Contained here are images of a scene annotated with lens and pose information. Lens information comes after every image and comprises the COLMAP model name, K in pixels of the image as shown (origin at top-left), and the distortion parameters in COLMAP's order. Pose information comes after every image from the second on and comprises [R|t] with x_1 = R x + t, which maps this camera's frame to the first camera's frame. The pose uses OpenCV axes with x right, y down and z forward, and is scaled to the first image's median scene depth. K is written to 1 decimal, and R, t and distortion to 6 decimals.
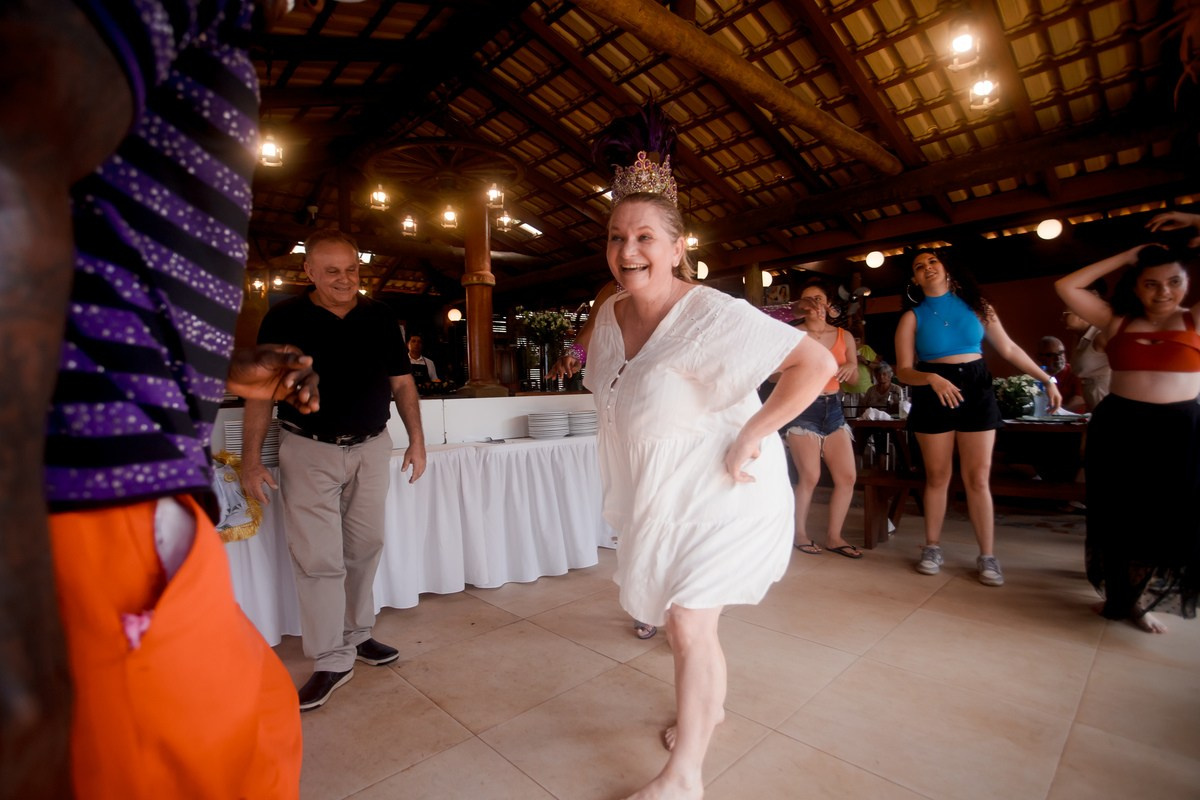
lens RADIAL K [[574.3, 0, 601.4], [0, 574.3, 412.4], [0, 0, 1]] dist [-0.070937, 0.023326]
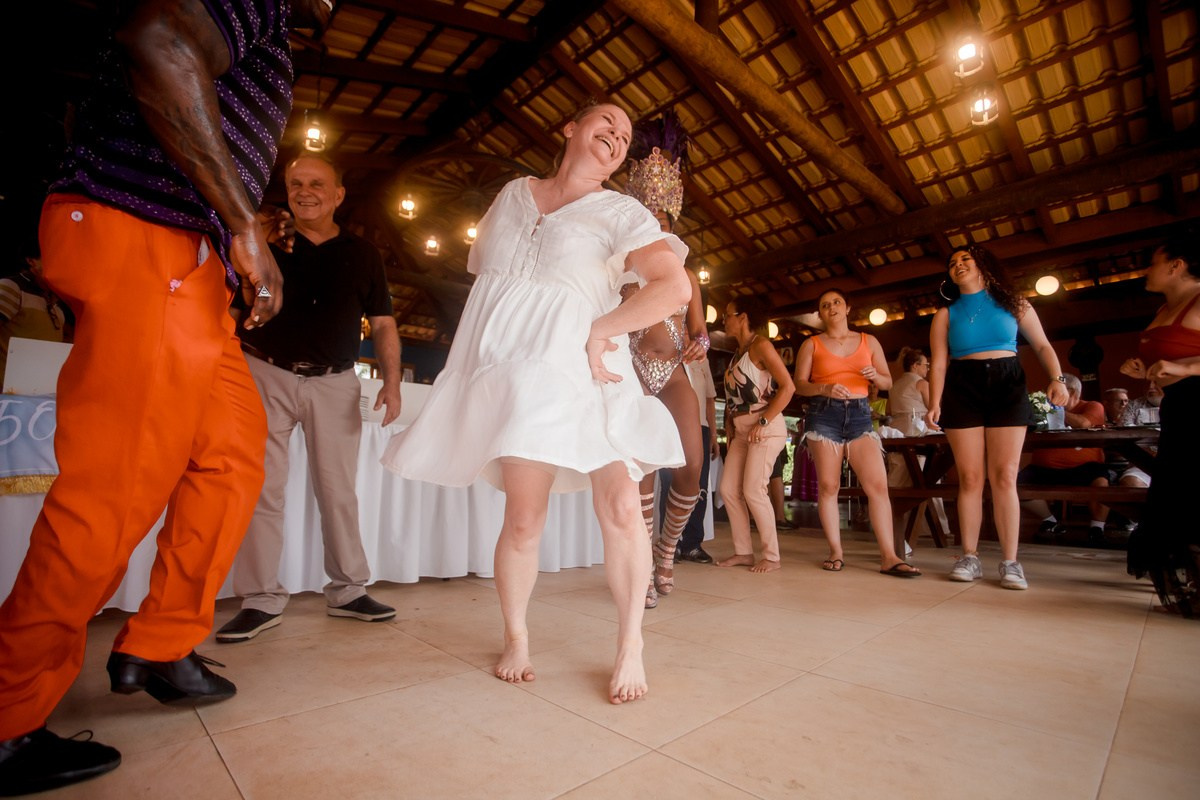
lens RADIAL K [[574.3, 0, 601.4], [0, 574.3, 412.4], [0, 0, 1]] dist [-0.070937, 0.023326]
pose [[0.999163, 0.040895, -0.000556, -0.018724], [-0.040550, 0.988793, -0.143680, 0.127369], [-0.005326, 0.143583, 0.989624, 0.014608]]
